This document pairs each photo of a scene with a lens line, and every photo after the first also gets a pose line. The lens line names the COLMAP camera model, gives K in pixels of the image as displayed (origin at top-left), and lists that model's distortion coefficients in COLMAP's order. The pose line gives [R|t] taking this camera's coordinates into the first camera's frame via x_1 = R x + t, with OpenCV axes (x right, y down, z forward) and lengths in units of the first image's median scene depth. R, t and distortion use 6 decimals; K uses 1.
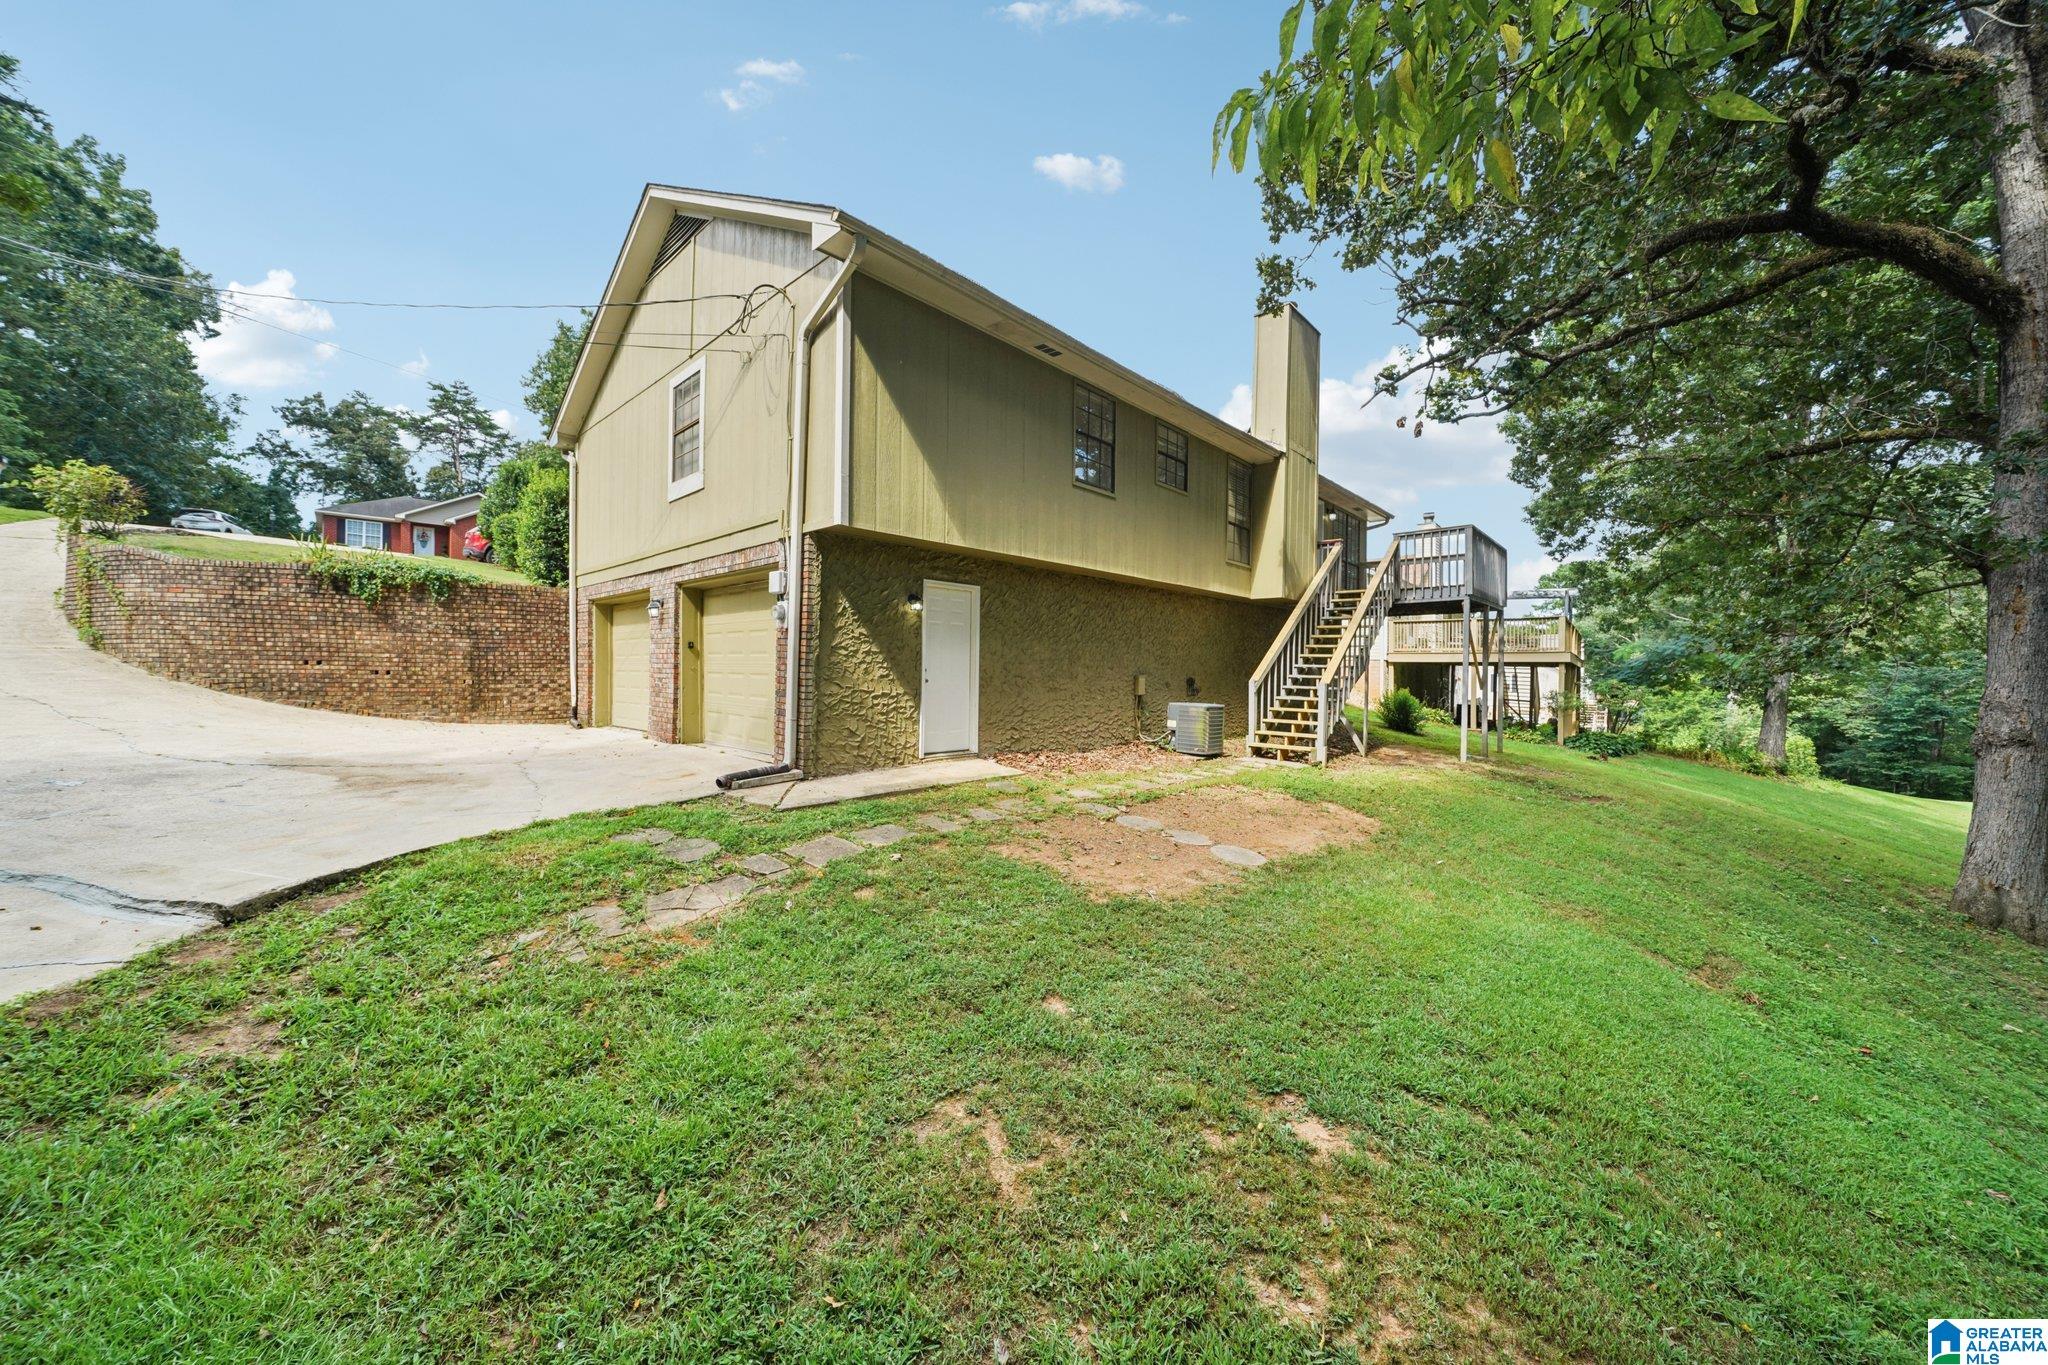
lens RADIAL K [[715.7, 0, 1024.0], [0, 715.7, 682.5], [0, 0, 1]] dist [-0.021190, 0.000229]
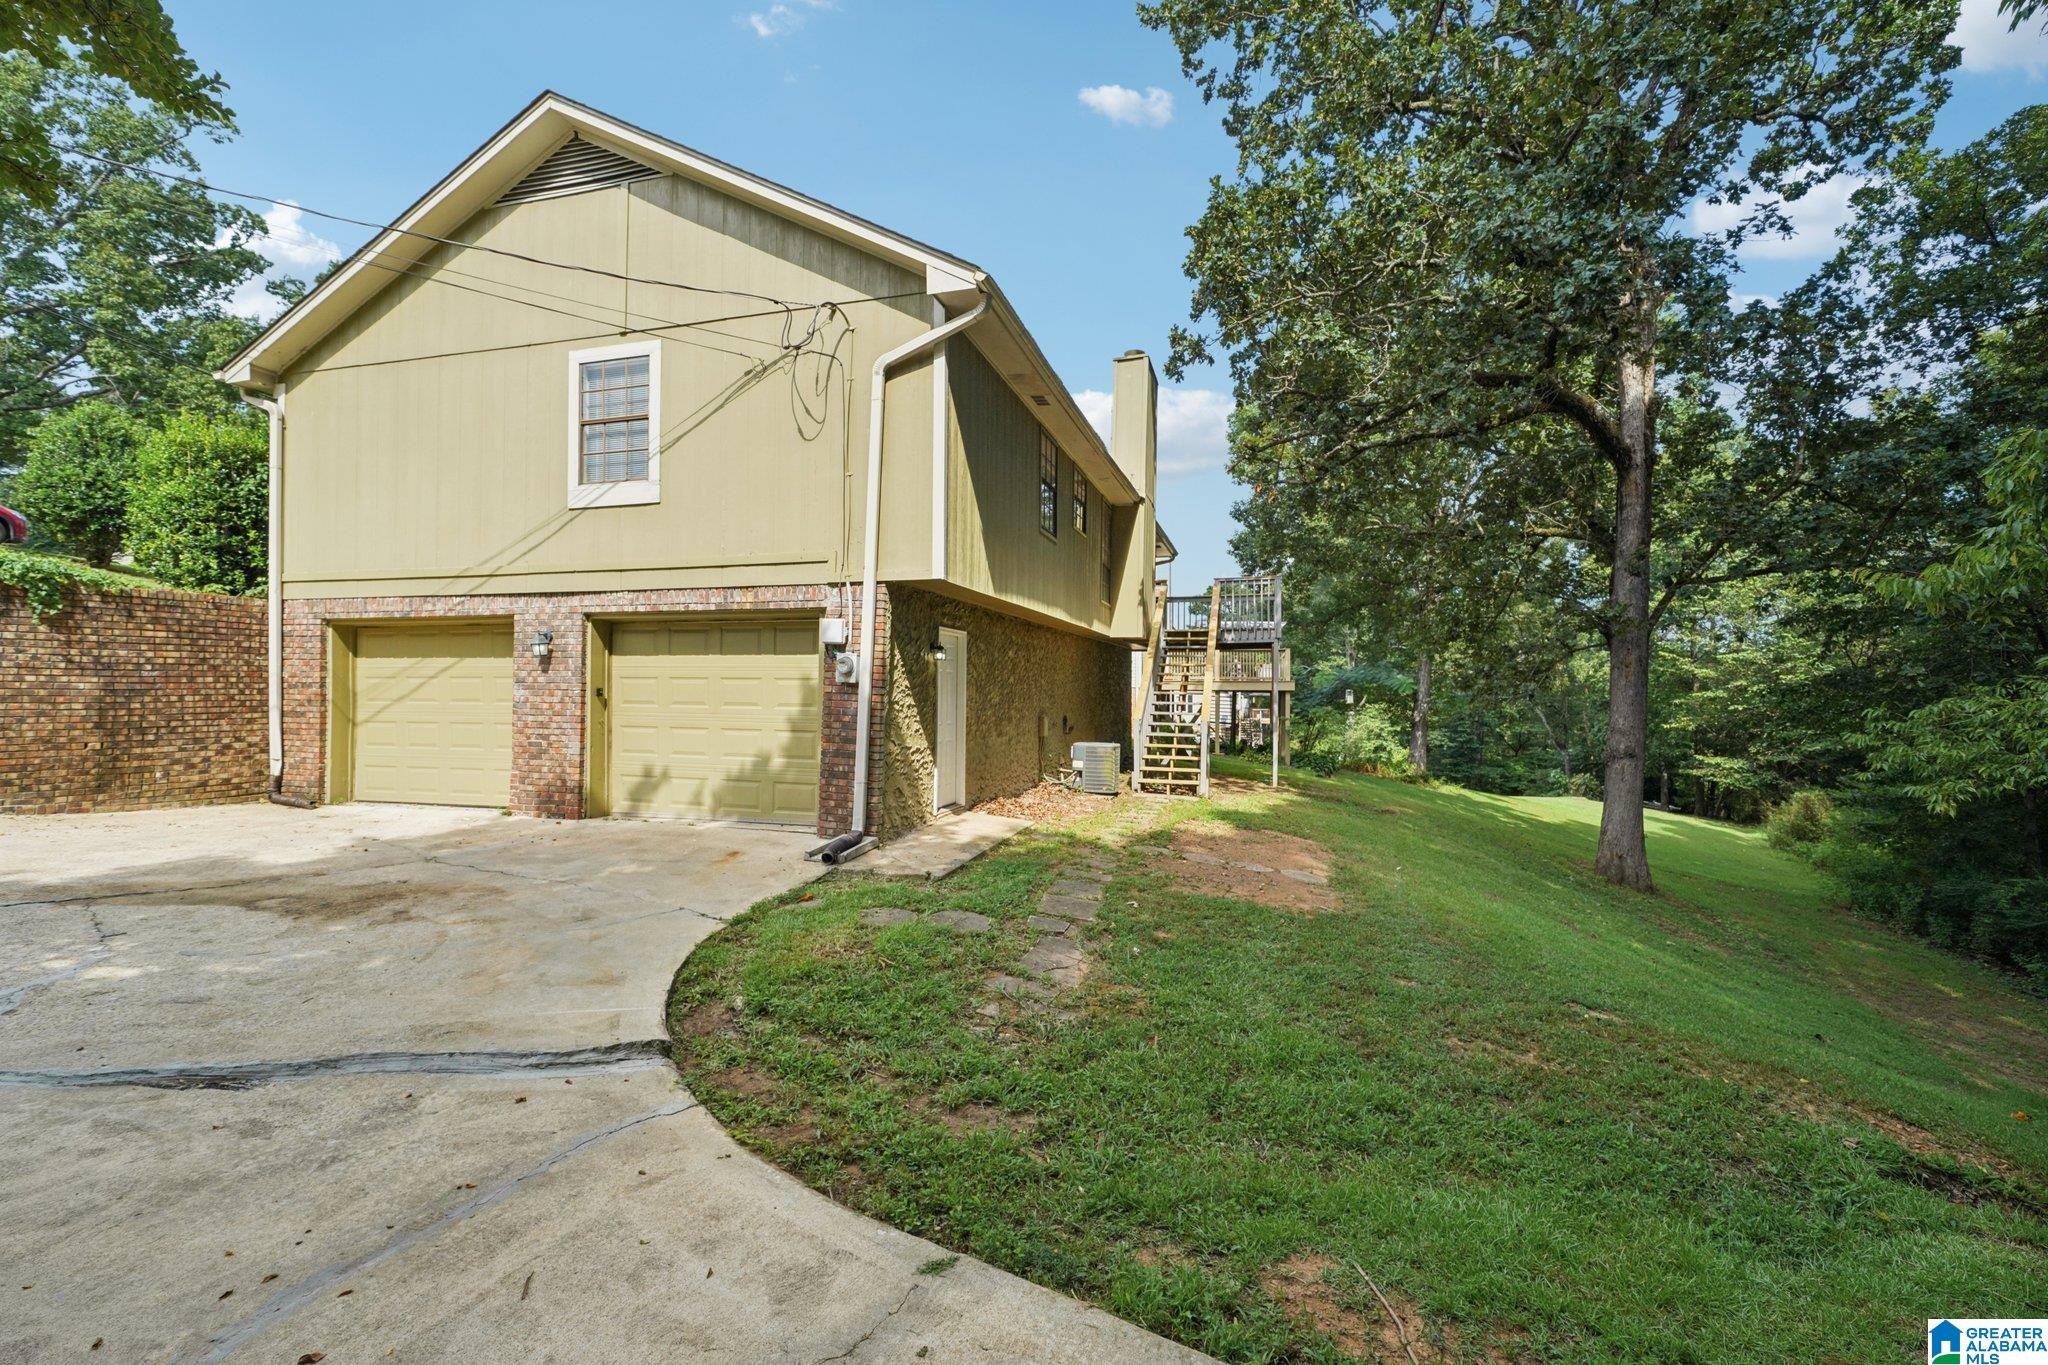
lens RADIAL K [[875.2, 0, 1023.3], [0, 875.2, 687.3], [0, 0, 1]] dist [0.001524, 0.000475]
pose [[0.891238, -0.002924, 0.453526, -0.419209], [0.010427, 0.999847, -0.014046, -0.033832], [-0.453415, 0.017247, 0.891132, -0.063162]]
